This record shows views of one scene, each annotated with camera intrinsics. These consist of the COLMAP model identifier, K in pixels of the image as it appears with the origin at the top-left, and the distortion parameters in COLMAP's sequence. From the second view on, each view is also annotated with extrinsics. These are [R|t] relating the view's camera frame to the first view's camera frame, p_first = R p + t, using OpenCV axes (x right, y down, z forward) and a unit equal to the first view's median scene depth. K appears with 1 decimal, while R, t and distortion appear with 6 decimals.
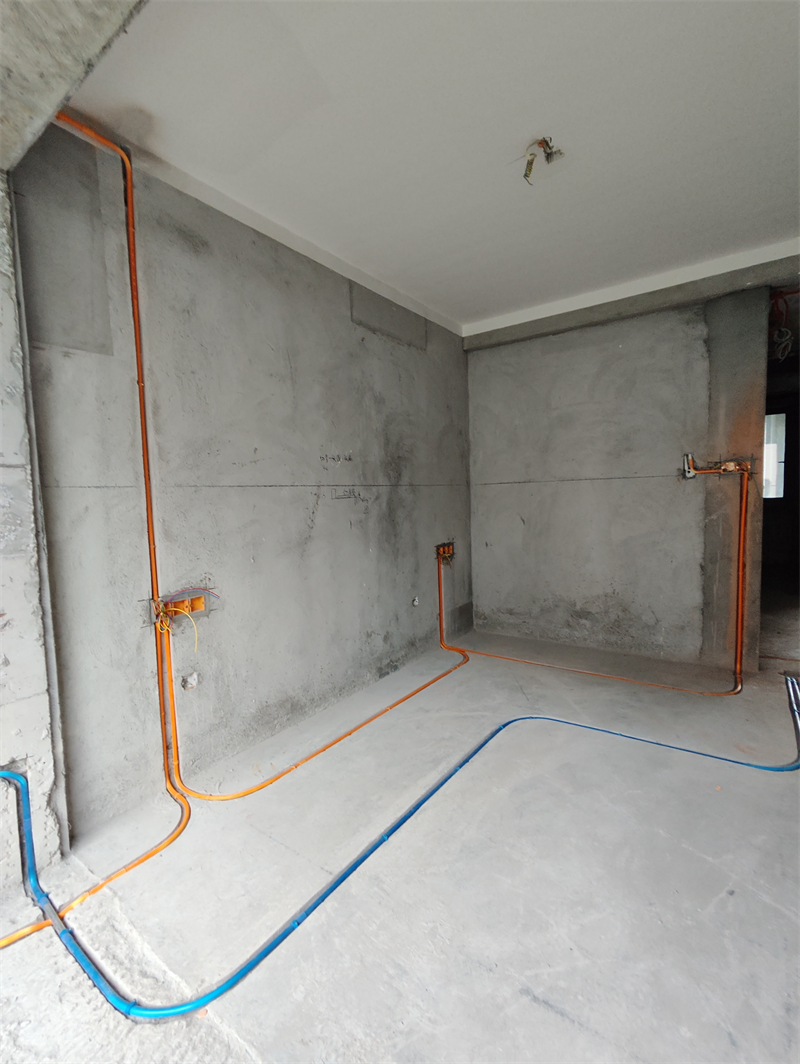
lens RADIAL K [[484.6, 0, 384.1], [0, 484.6, 534.7], [0, 0, 1]] dist [-0.004549, 0.007648]
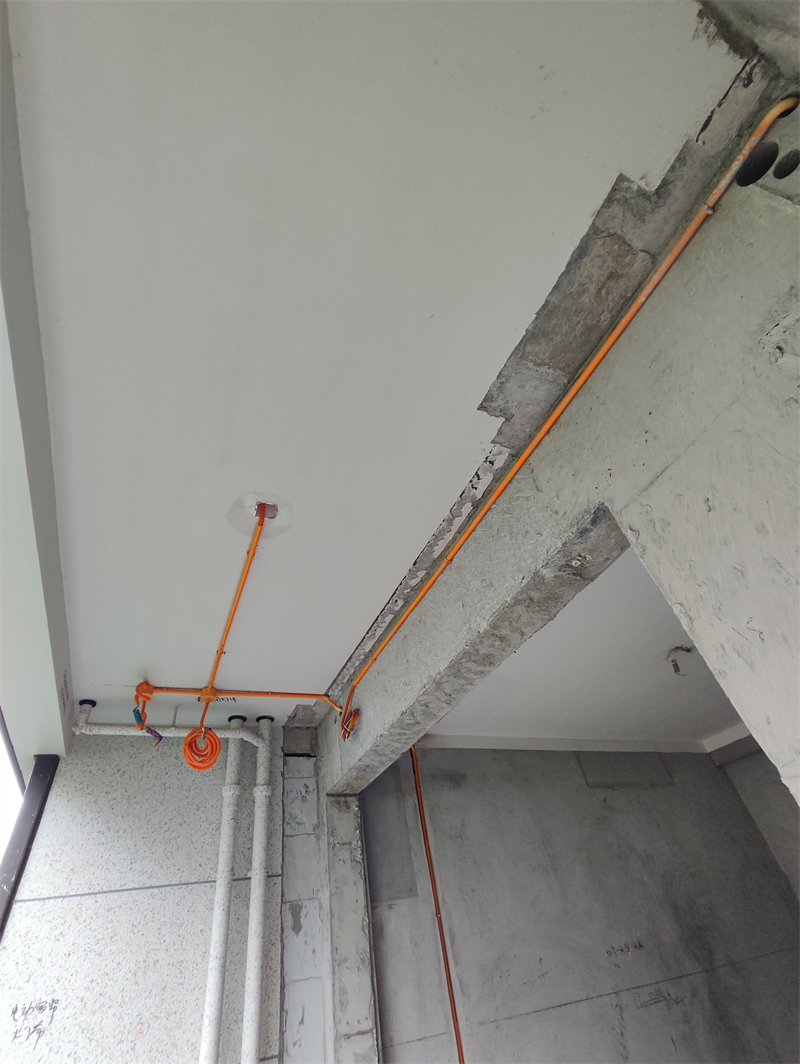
lens RADIAL K [[478.9, 0, 381.2], [0, 478.9, 528.5], [0, 0, 1]] dist [0.010948, -0.009570]
pose [[0.856497, -0.402092, -0.323627, 0.123551], [0.057475, 0.697398, -0.714376, -0.084948], [0.512942, 0.593261, 0.620429, -0.307107]]
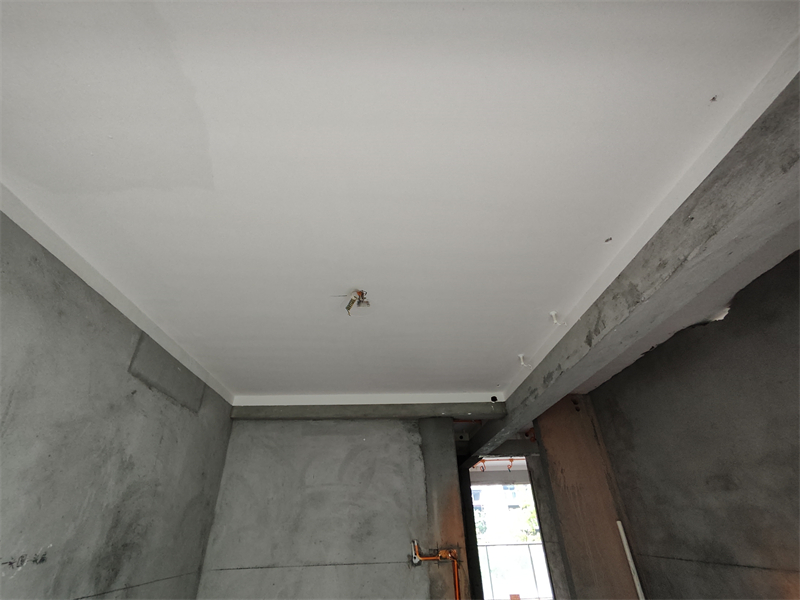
lens RADIAL K [[364.3, 0, 401.0], [0, 364.3, 312.2], [0, 0, 1]] dist [-0.004549, 0.007648]
pose [[0.771968, 0.334823, 0.540332, -0.076590], [0.054662, 0.811917, -0.581208, -0.112102], [-0.633307, 0.478210, 0.608472, 0.222788]]
